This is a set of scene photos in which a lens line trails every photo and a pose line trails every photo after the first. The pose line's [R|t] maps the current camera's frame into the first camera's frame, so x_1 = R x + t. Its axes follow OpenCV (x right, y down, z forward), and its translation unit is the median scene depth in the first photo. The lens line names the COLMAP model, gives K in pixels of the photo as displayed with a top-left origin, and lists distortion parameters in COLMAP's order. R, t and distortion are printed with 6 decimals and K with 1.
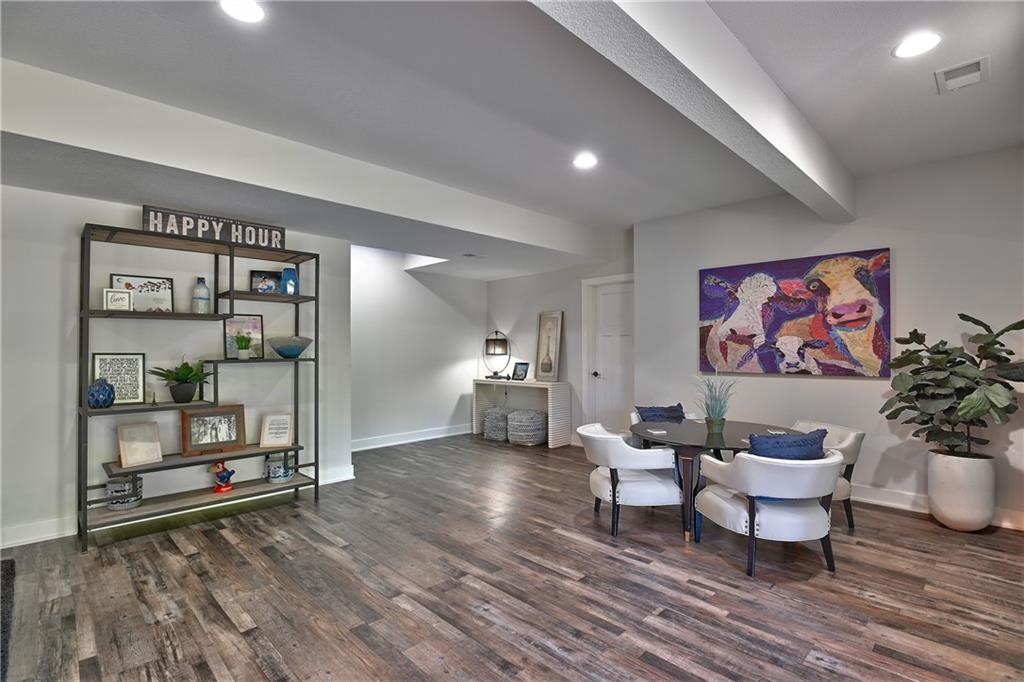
lens RADIAL K [[486.2, 0, 513.7], [0, 486.2, 343.8], [0, 0, 1]] dist [-0.004426, -0.000097]
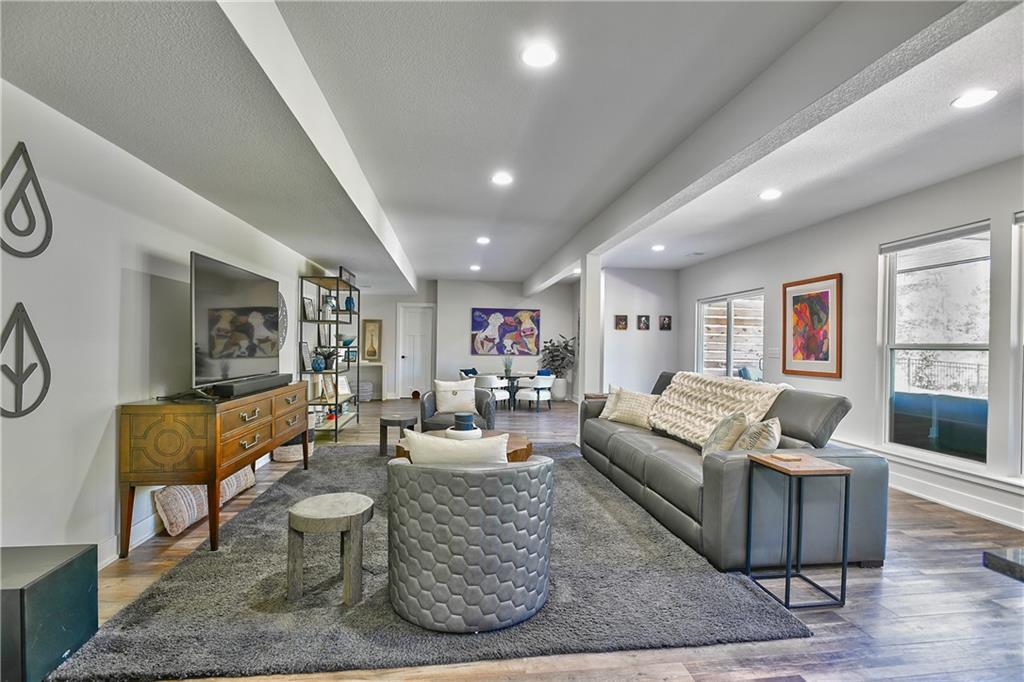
lens RADIAL K [[486.2, 0, 512.7], [0, 486.2, 345.8], [0, 0, 1]] dist [-0.004426, -0.000097]
pose [[0.616213, 0.012994, 0.787472, -1.422182], [-0.026731, 0.999633, 0.004423, 0.005172], [-0.787126, -0.023775, 0.616334, -0.580765]]
